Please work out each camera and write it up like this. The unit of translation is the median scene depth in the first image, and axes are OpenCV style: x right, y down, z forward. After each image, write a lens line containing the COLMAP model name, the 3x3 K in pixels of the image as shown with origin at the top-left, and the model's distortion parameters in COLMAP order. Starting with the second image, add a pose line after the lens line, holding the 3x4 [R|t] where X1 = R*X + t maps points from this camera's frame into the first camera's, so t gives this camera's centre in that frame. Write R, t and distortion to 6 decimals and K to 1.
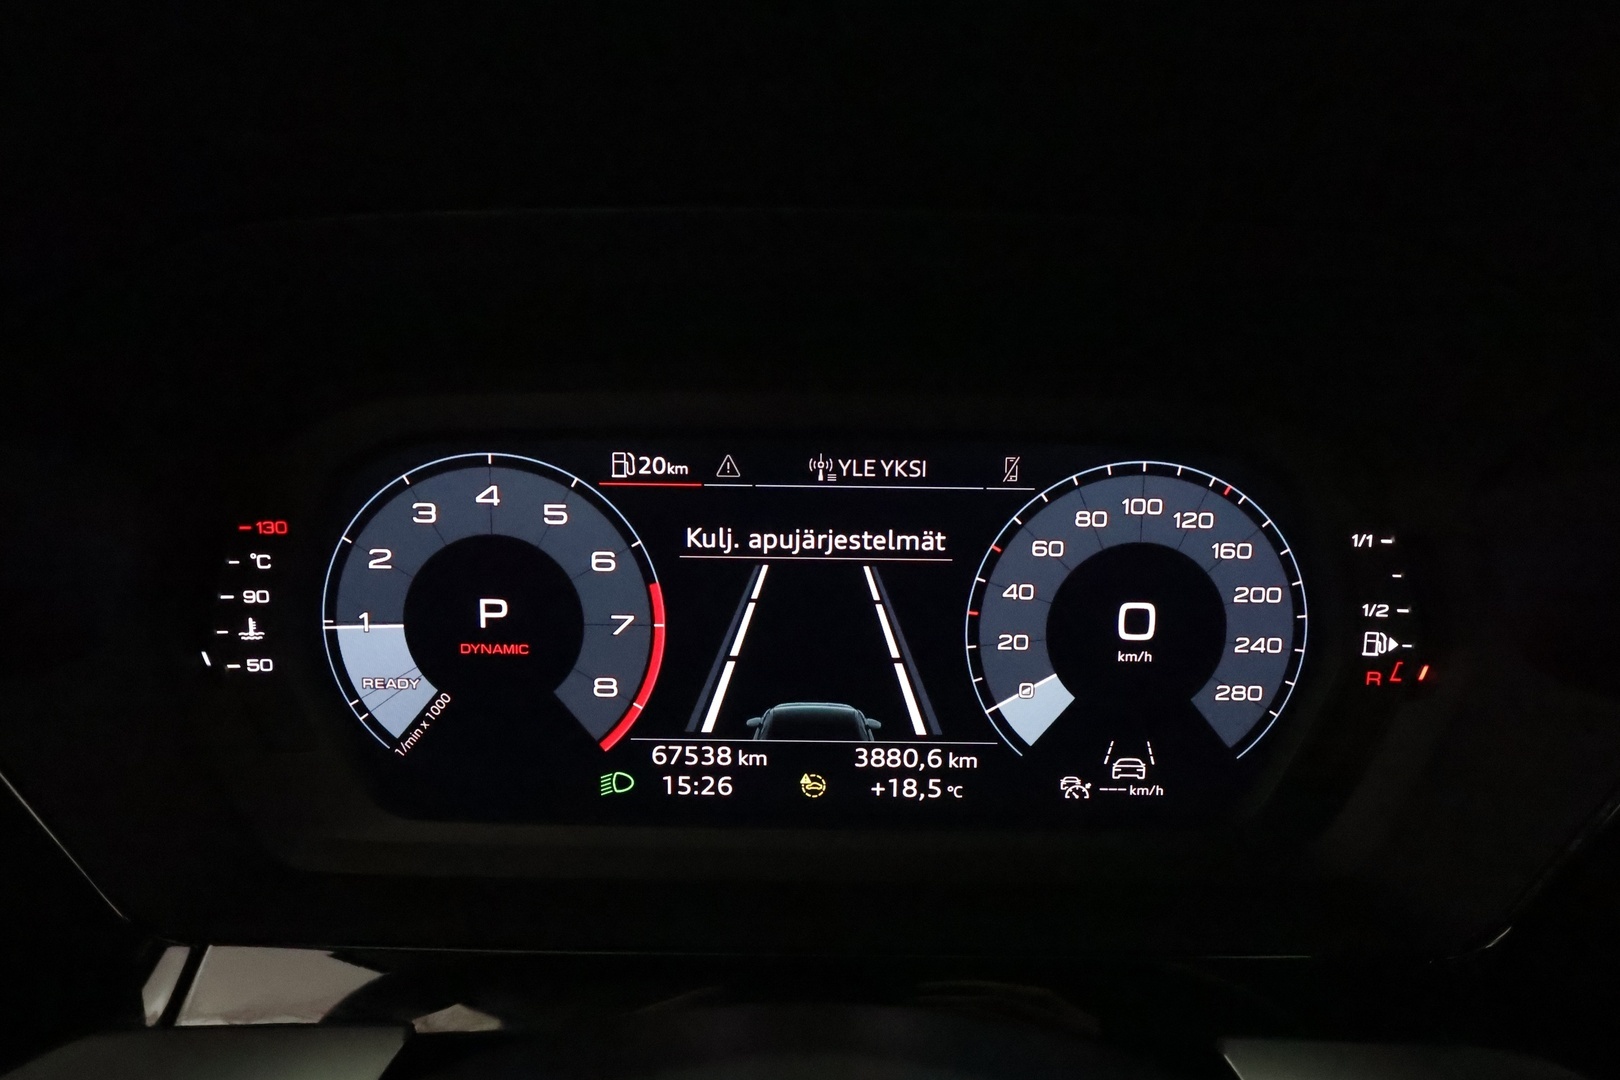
lens RADIAL K [[1195.2, 0, 814.6], [0, 1195.2, 546.7], [0, 0, 1]] dist [0.000357, 0.001374]
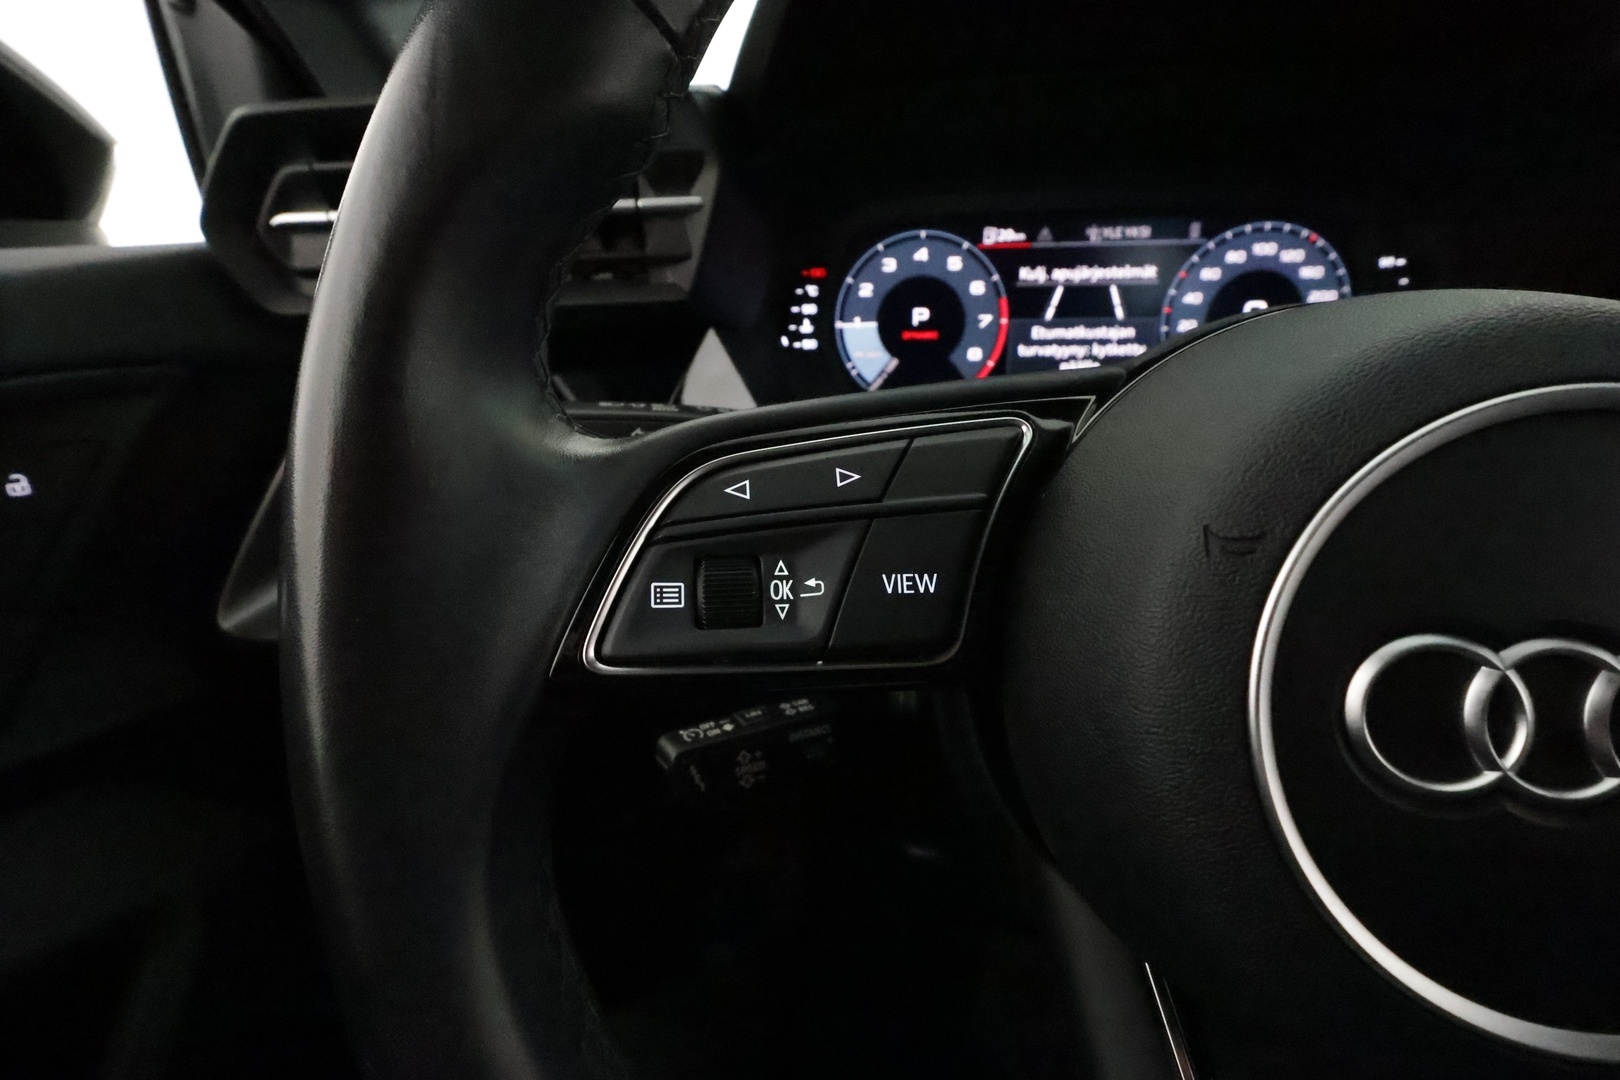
lens RADIAL K [[754.6, 0, 819.3], [0, 754.6, 551.5], [0, 0, 1]] dist [-0.006229, 0.001164]
pose [[0.994398, 0.006007, -0.105529, -0.304353], [0.010825, 0.987347, 0.158207, 0.245723], [0.105144, -0.158463, 0.981751, -0.338081]]
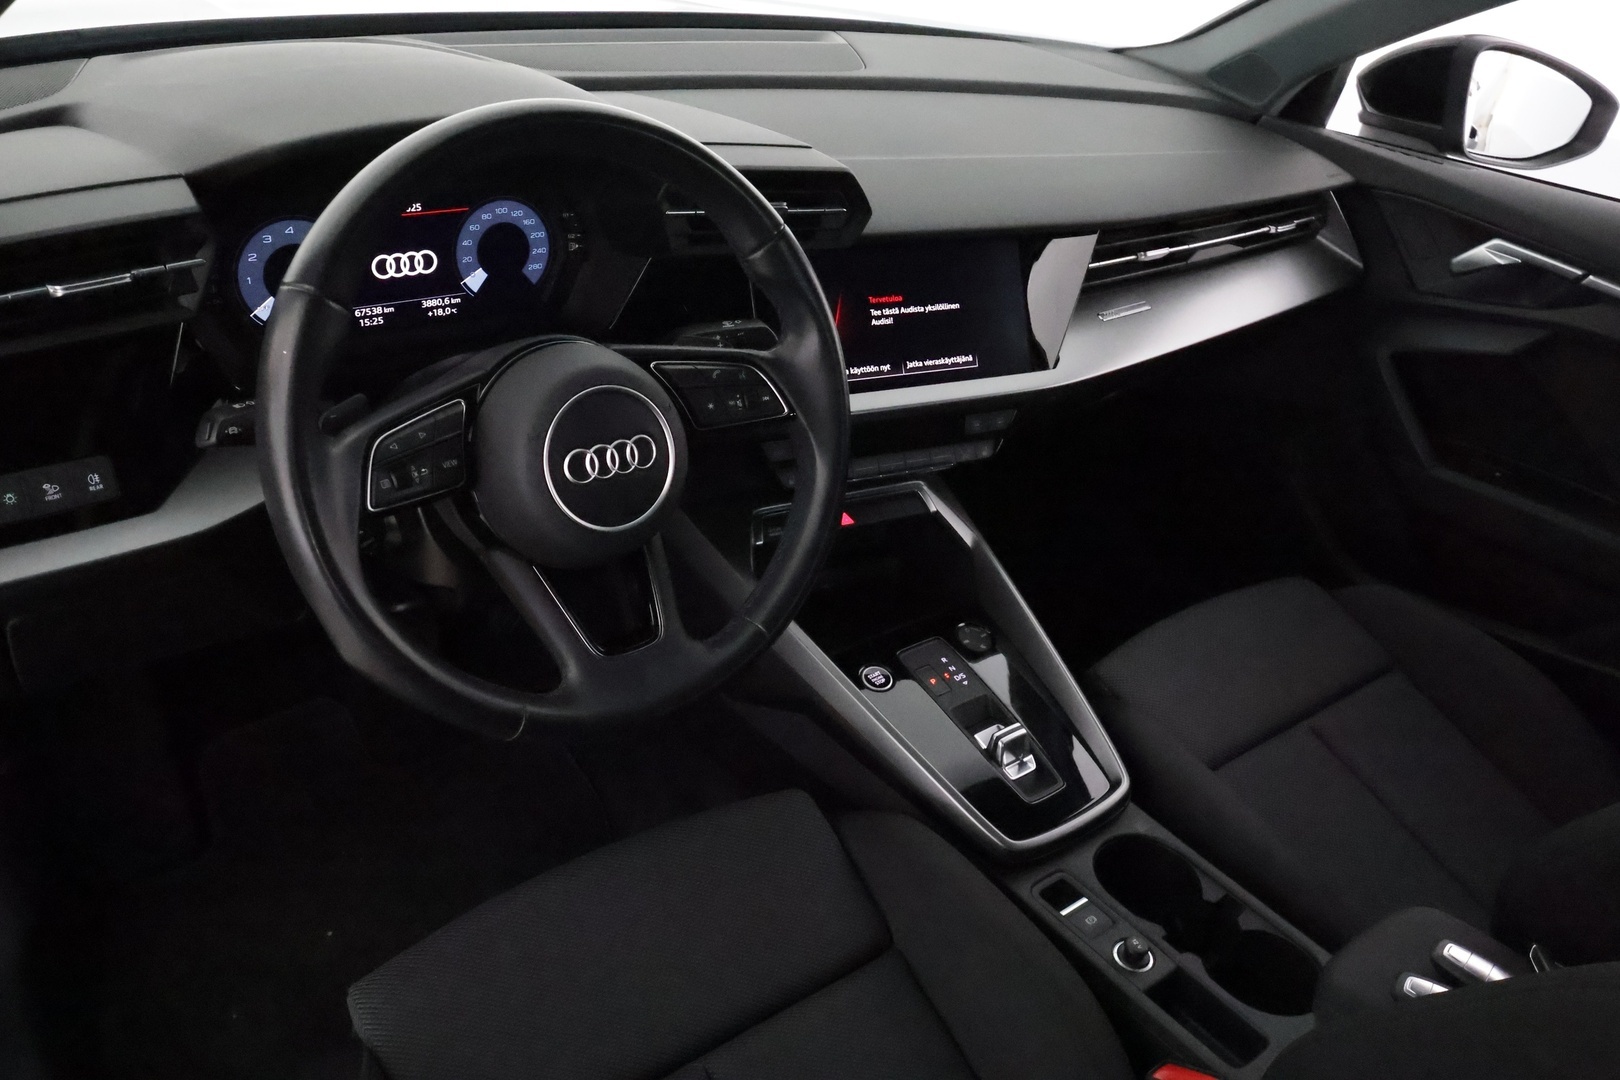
lens RADIAL K [[1295.2, 0, 815.6], [0, 1295.2, 549.1], [0, 0, 1]] dist [-0.002530, 0.007600]
pose [[0.790928, -0.250480, 0.558294, -1.190720], [0.042569, 0.932694, 0.358148, -0.386103], [-0.610427, -0.259504, 0.748356, -2.274512]]
